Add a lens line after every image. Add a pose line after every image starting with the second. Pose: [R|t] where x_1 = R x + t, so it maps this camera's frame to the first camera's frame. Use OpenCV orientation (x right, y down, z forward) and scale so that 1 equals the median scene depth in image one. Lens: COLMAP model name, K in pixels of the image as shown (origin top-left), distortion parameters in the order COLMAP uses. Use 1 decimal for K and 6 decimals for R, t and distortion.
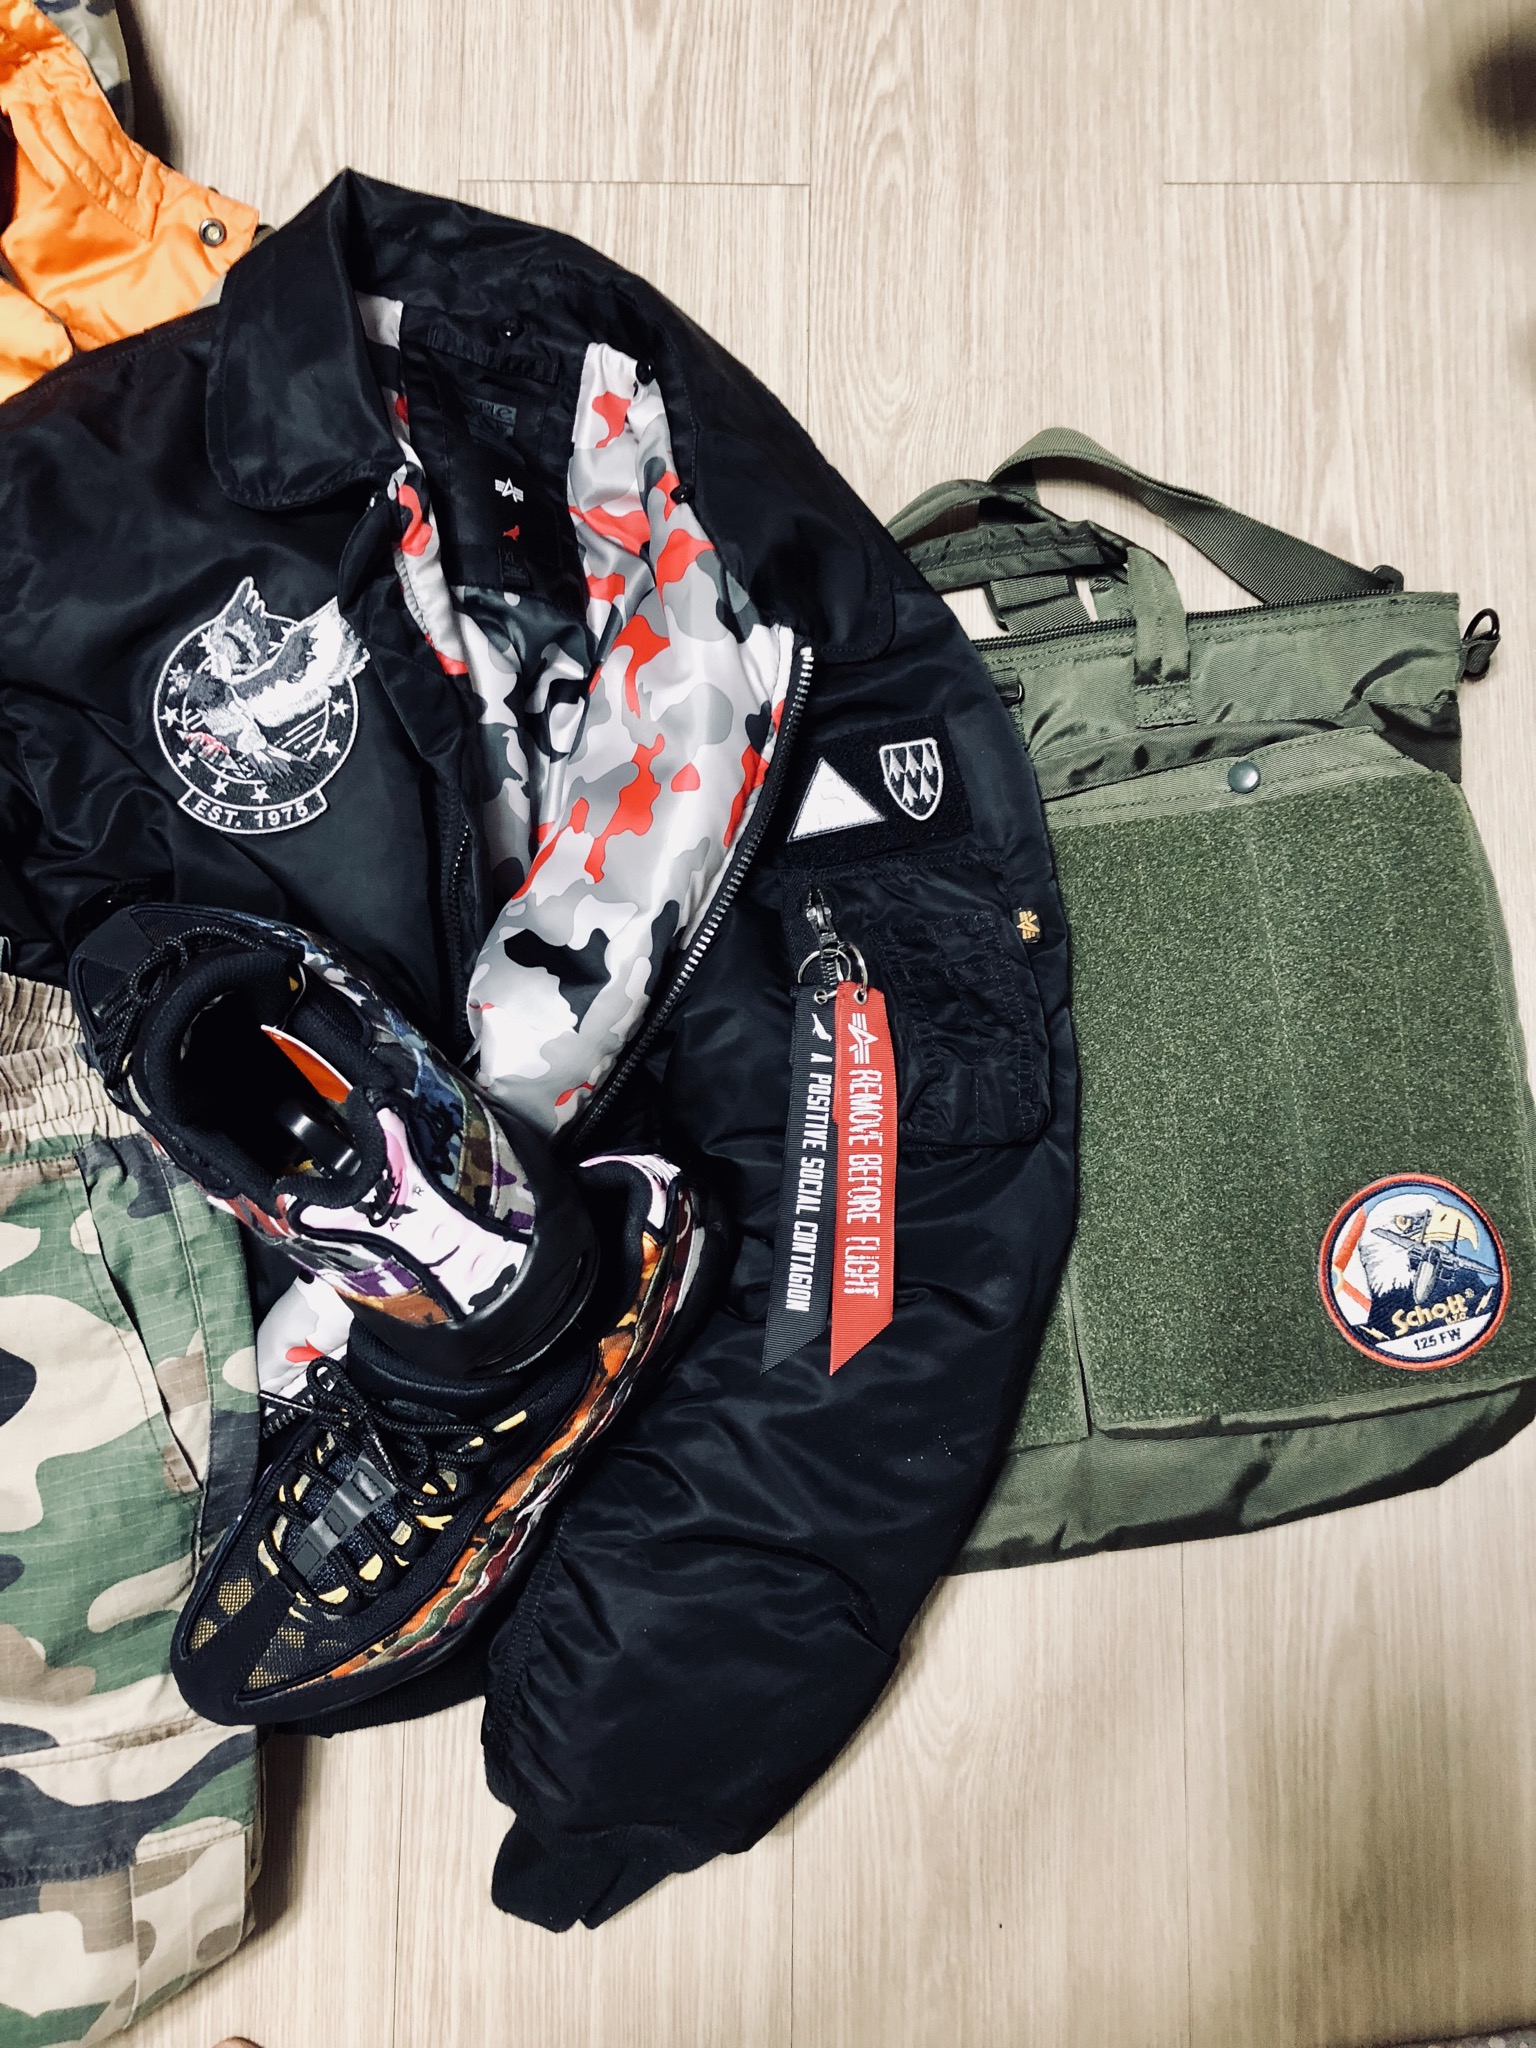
lens RADIAL K [[1660.2, 0, 769.2], [0, 1660.2, 1013.1], [0, 0, 1]] dist [0.004695, -0.000100]
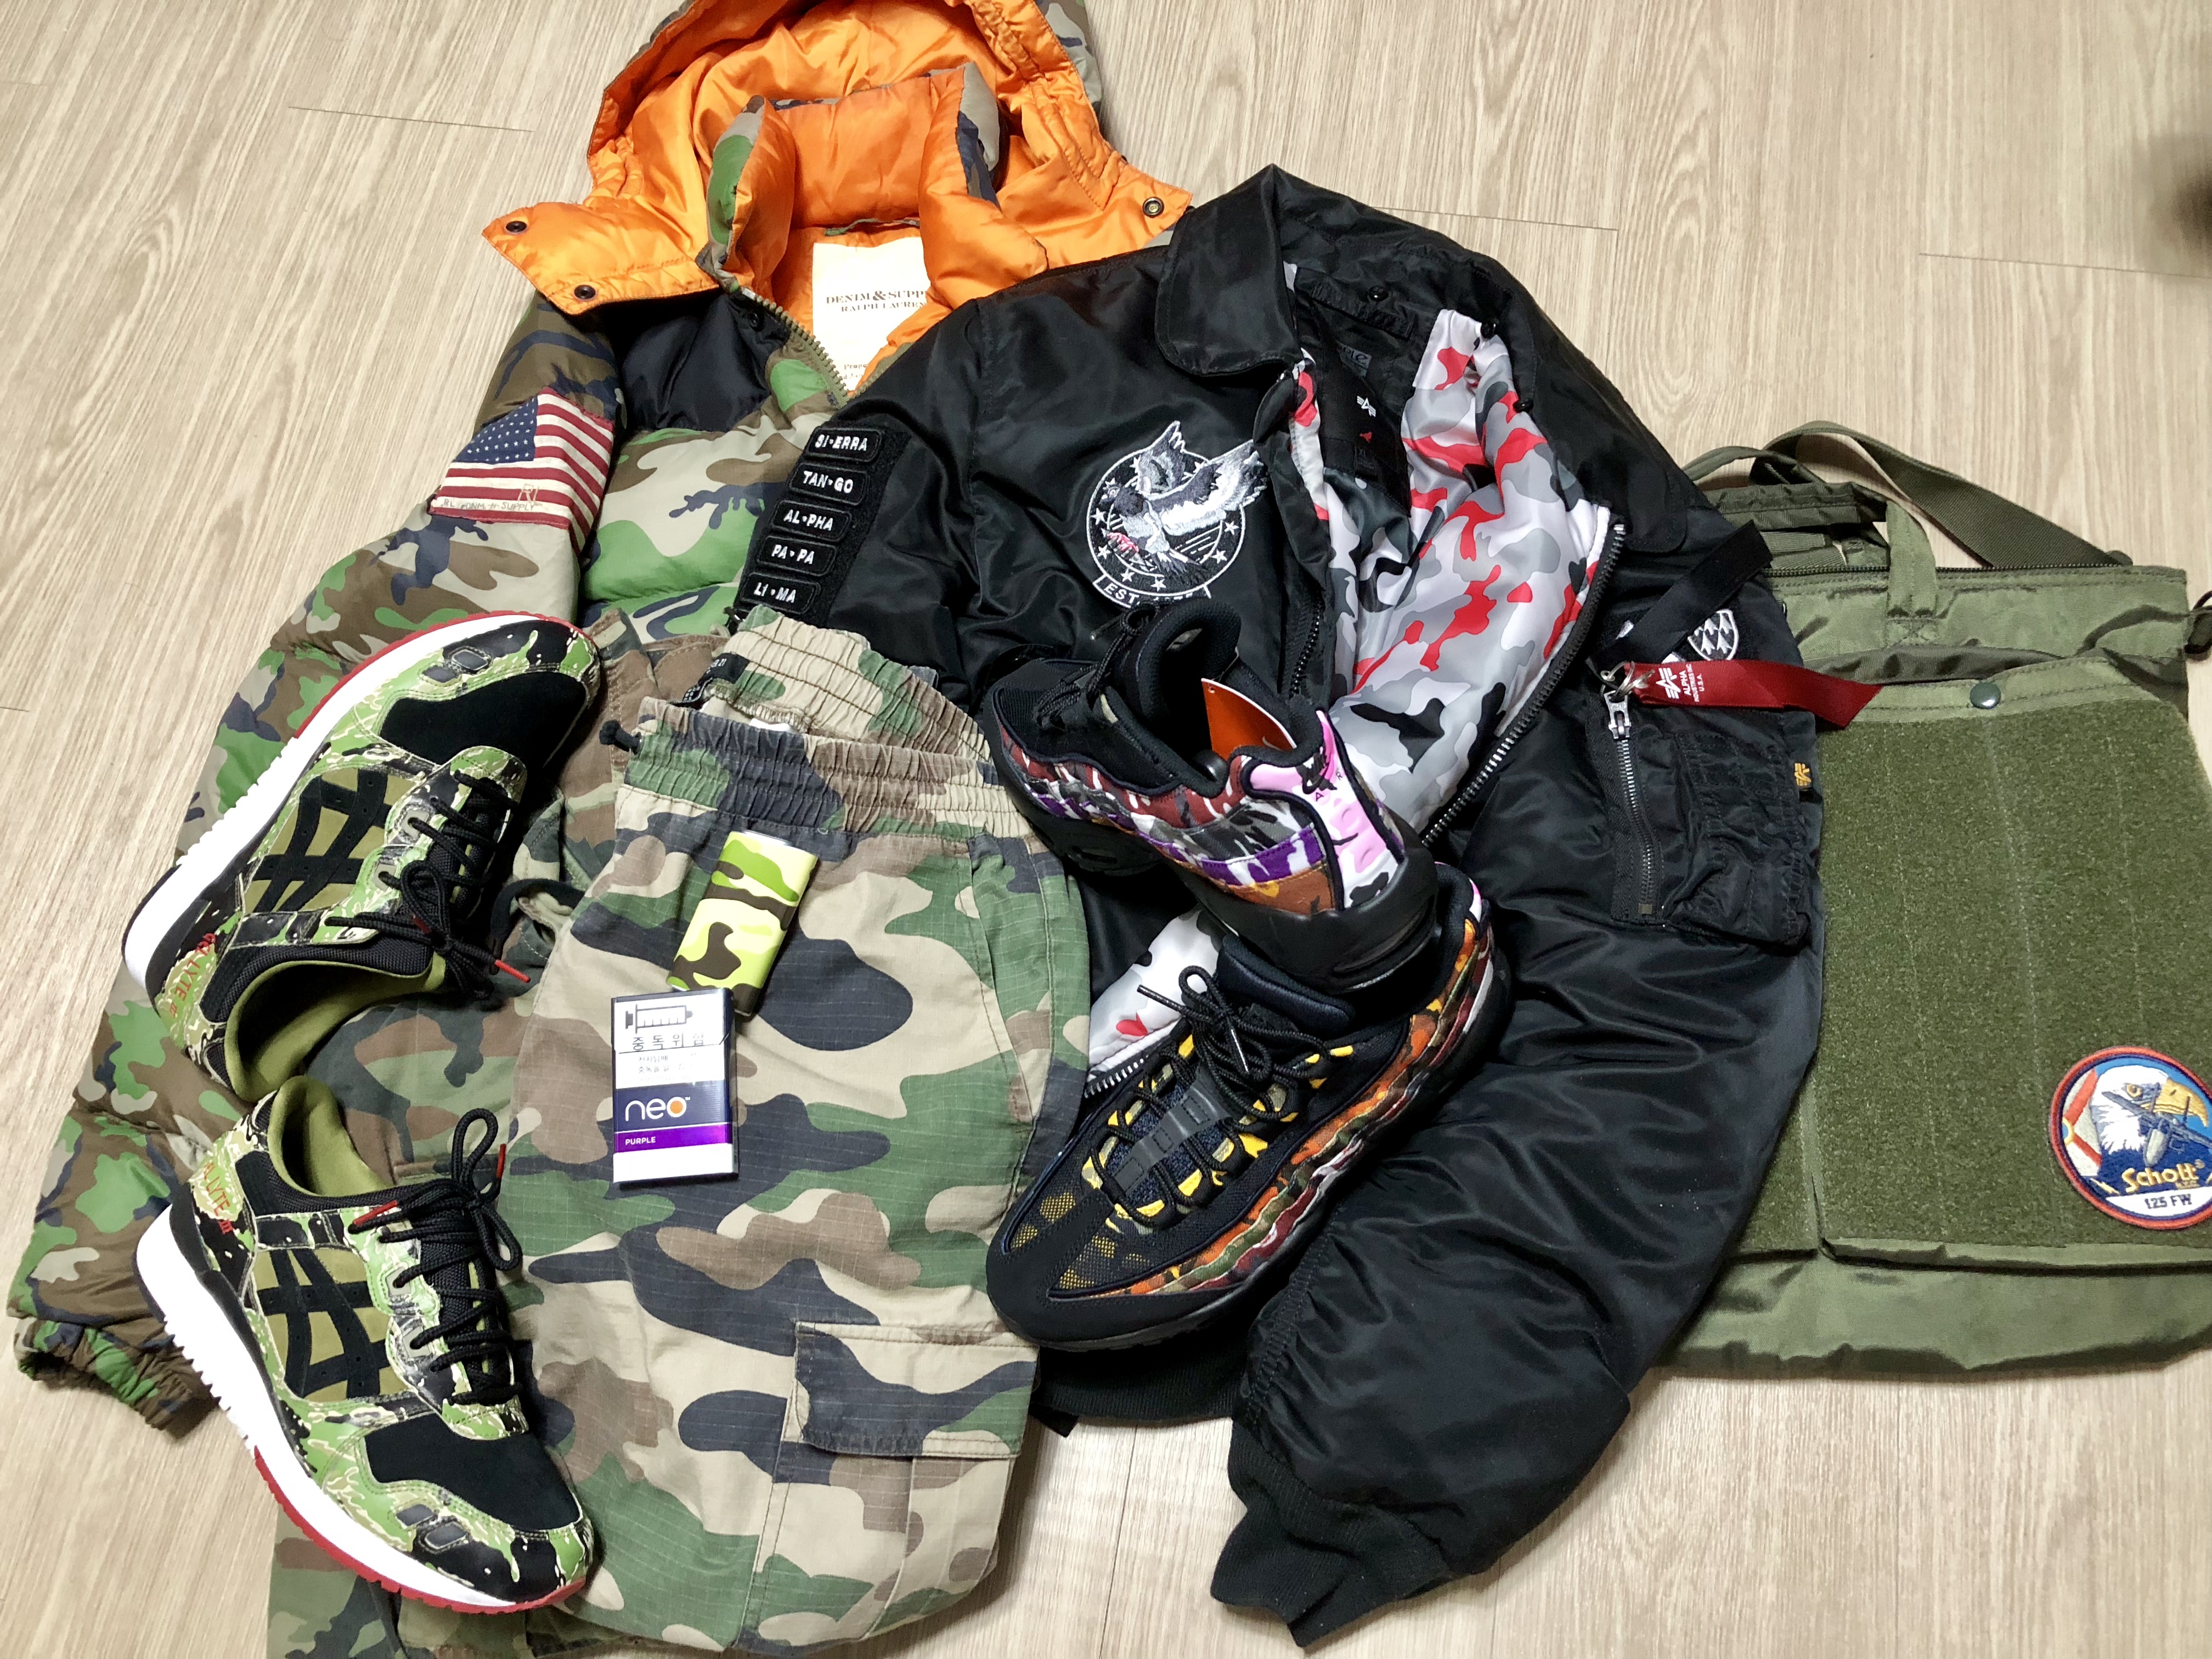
lens RADIAL K [[1793.1, 0, 1105.6], [0, 1793.1, 838.9], [0, 0, 1]] dist [0.004695, -0.000100]
pose [[0.984564, 0.121799, -0.125695, -0.150528], [-0.149646, 0.958257, -0.243617, 0.367387], [0.090776, 0.258666, 0.961692, -0.223539]]
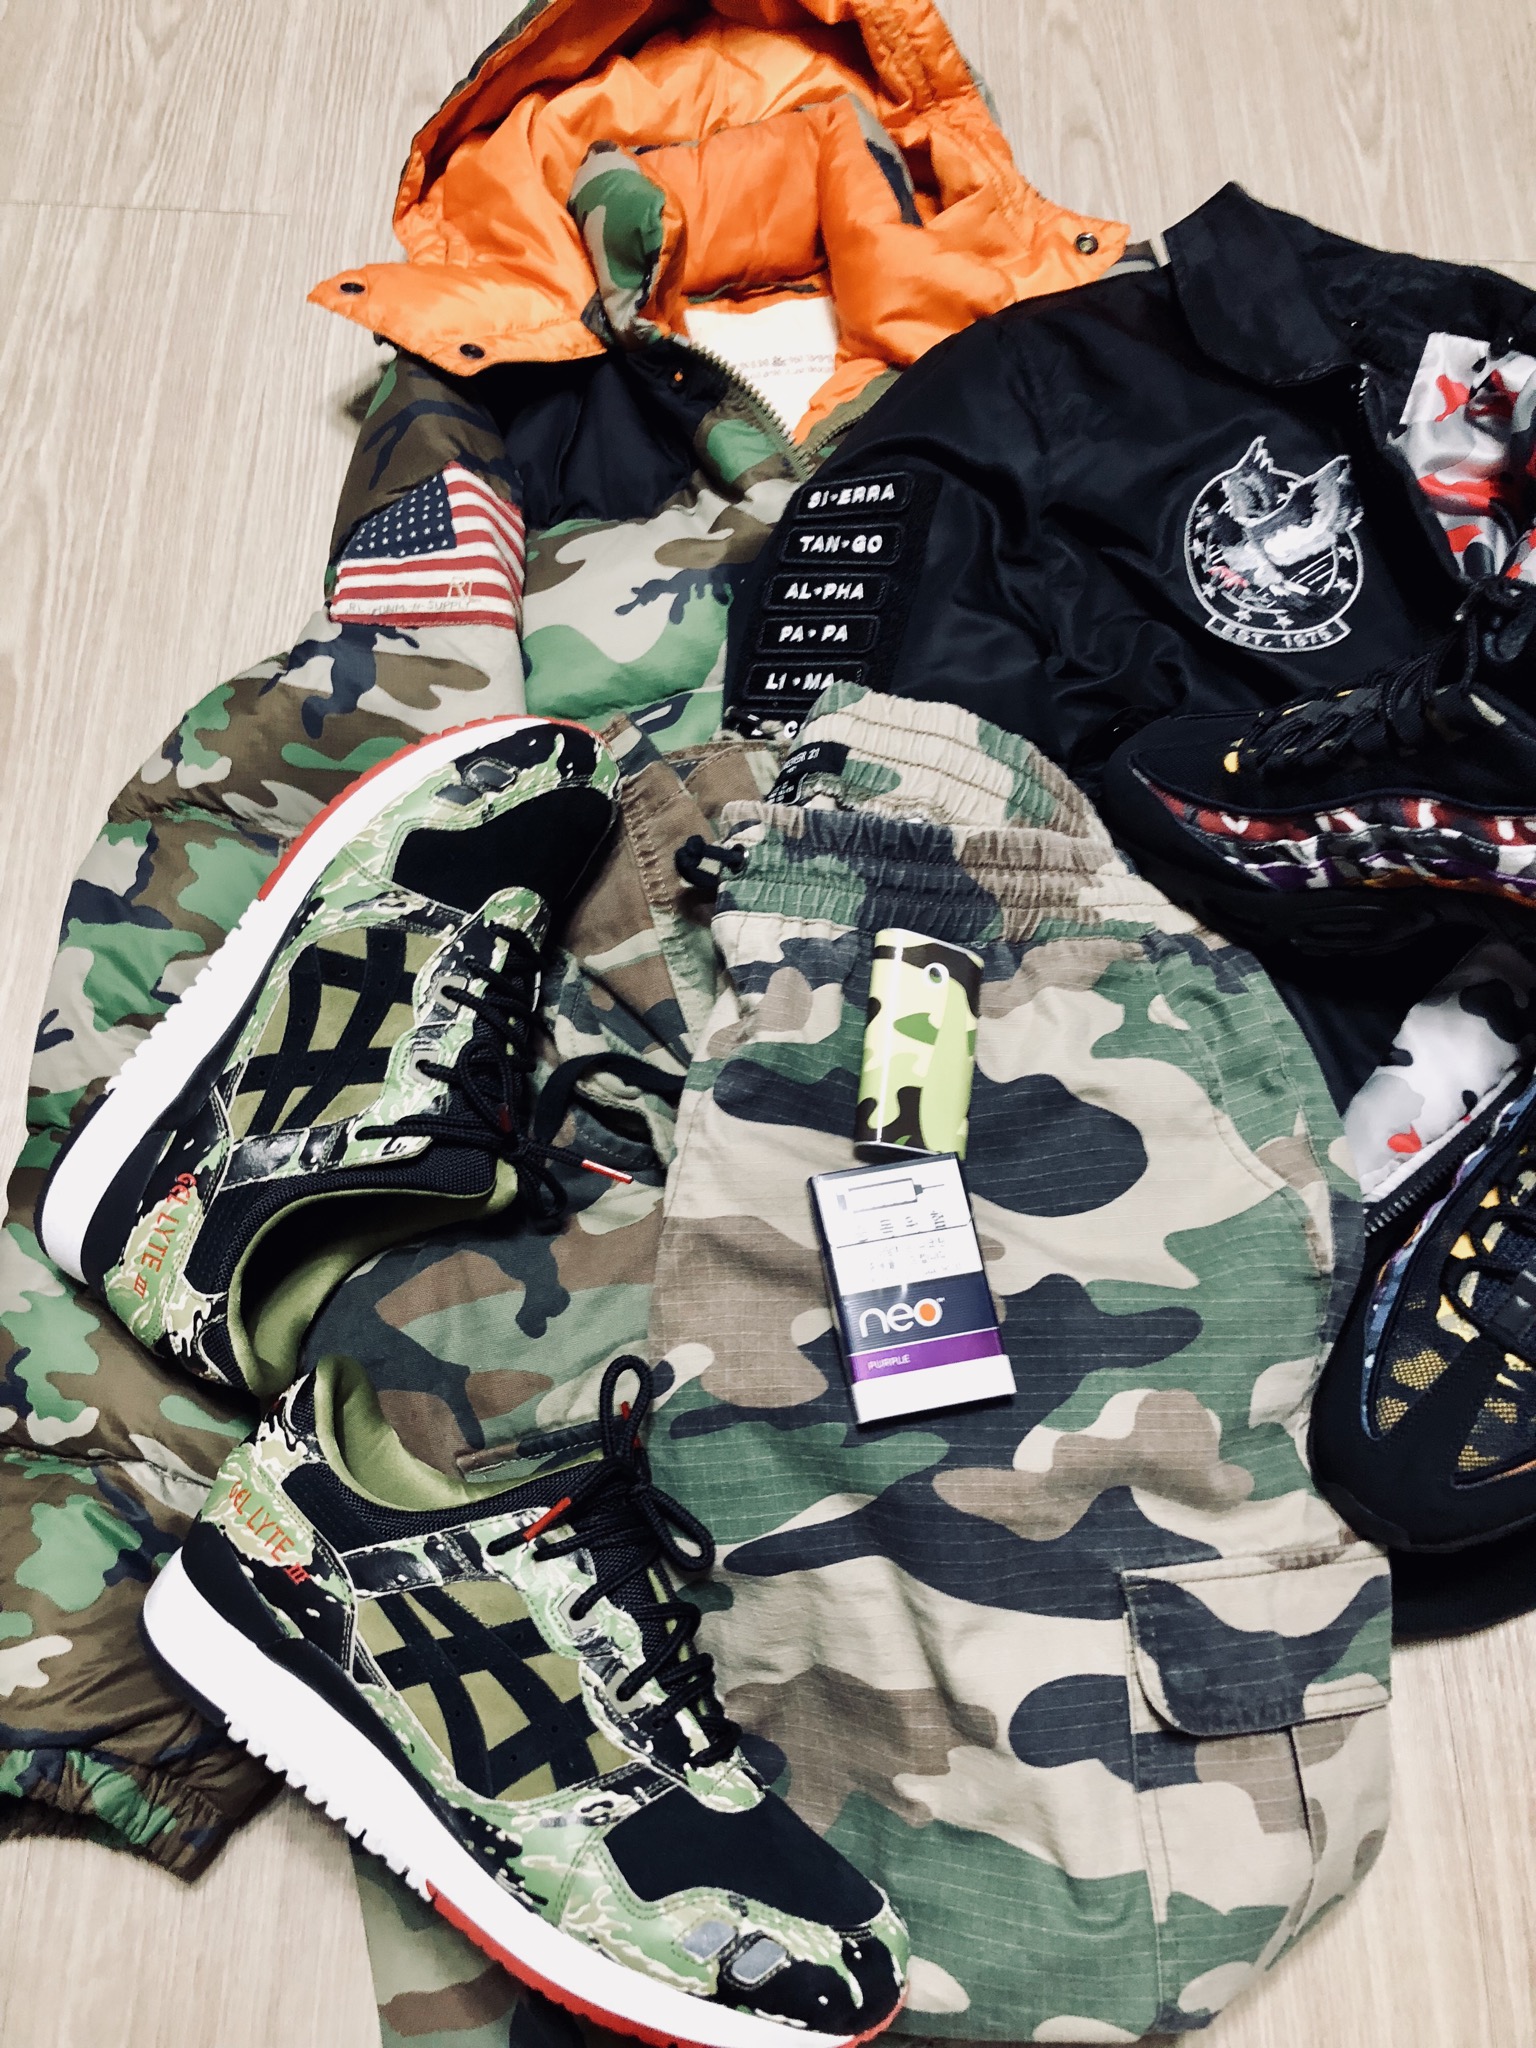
lens RADIAL K [[1660.2, 0, 775.7], [0, 1660.2, 1021.2], [0, 0, 1]] dist [0.004695, -0.000100]
pose [[0.999154, 0.005528, 0.040750, -0.641040], [0.006686, 0.955907, -0.293595, 0.392948], [-0.040576, 0.293619, 0.955061, 0.099595]]
